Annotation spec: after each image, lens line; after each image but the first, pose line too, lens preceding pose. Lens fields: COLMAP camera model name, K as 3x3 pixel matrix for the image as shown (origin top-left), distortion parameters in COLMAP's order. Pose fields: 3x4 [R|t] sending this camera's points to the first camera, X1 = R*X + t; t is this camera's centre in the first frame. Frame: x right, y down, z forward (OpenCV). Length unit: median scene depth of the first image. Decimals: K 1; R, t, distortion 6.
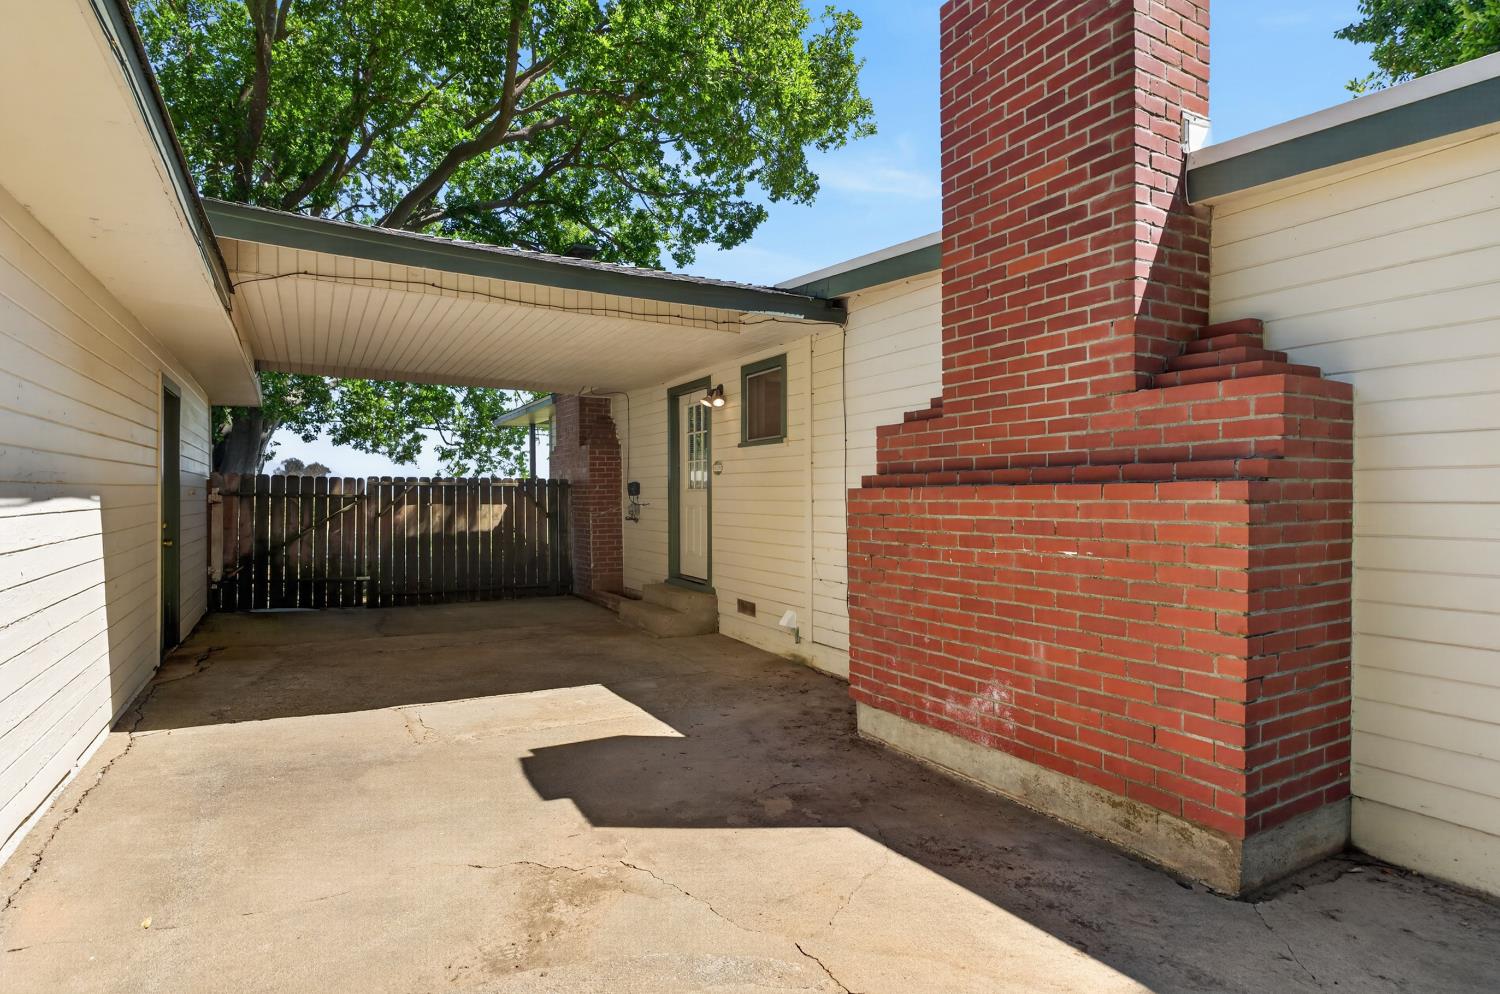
lens RADIAL K [[758.8, 0, 757.2], [0, 758.8, 493.9], [0, 0, 1]] dist [0.005908, 0.000273]
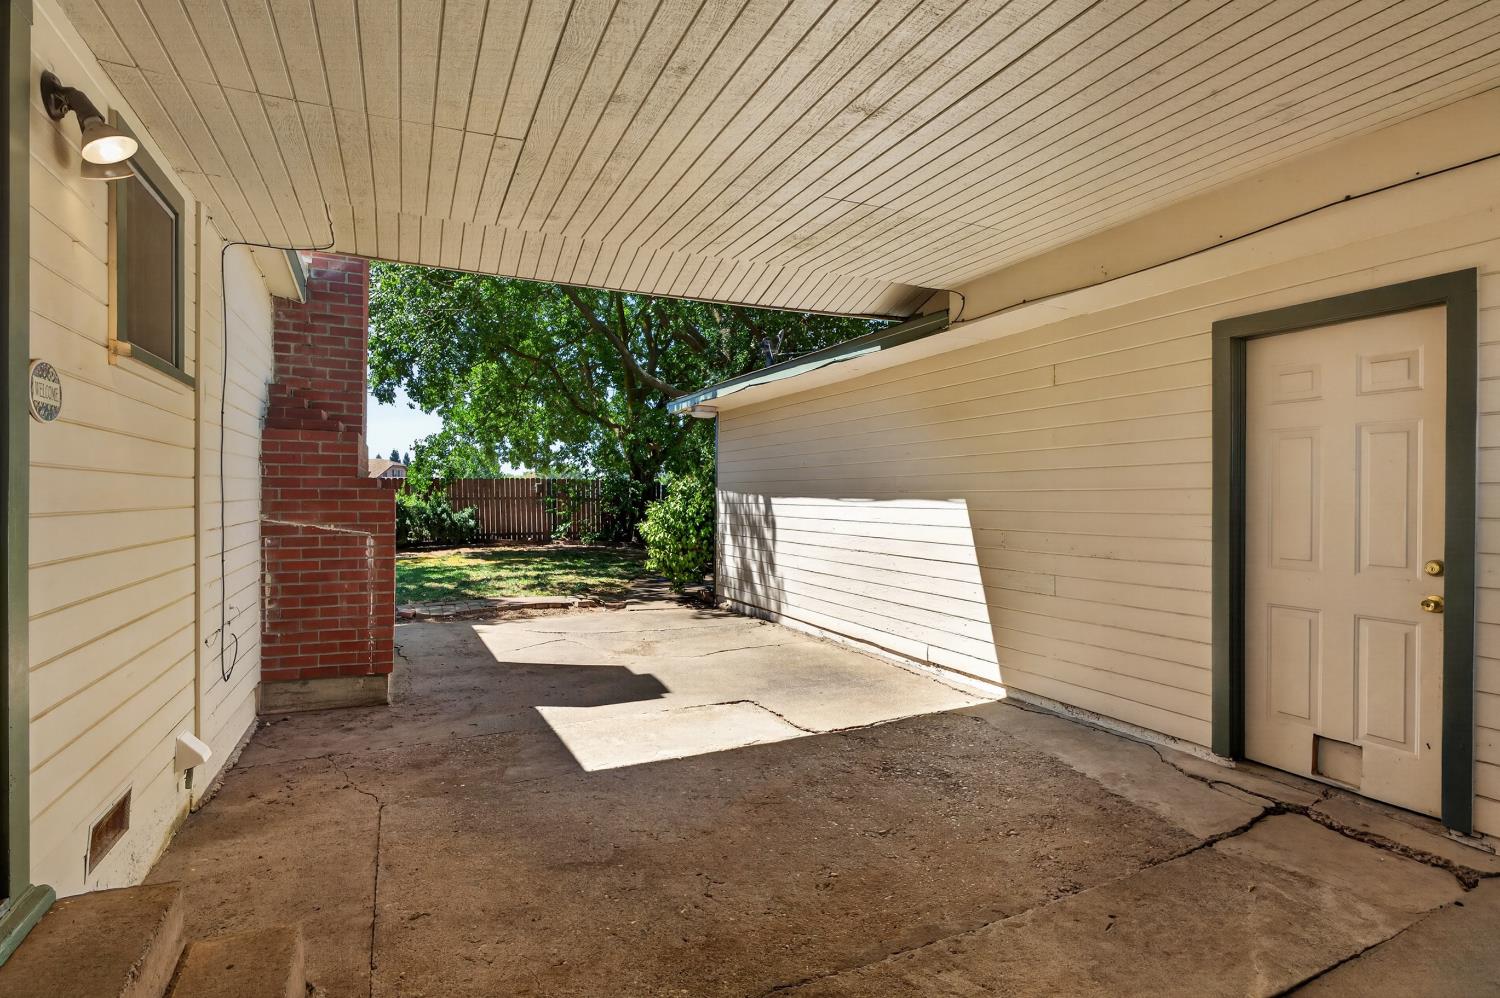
lens RADIAL K [[690.9, 0, 744.0], [0, 690.9, 497.7], [0, 0, 1]] dist [0.000734, -0.001578]
pose [[-0.994952, -0.009020, 0.099948, -0.546976], [-0.008763, 0.999957, 0.003007, -0.002202], [-0.099971, 0.002116, -0.994988, 2.145415]]
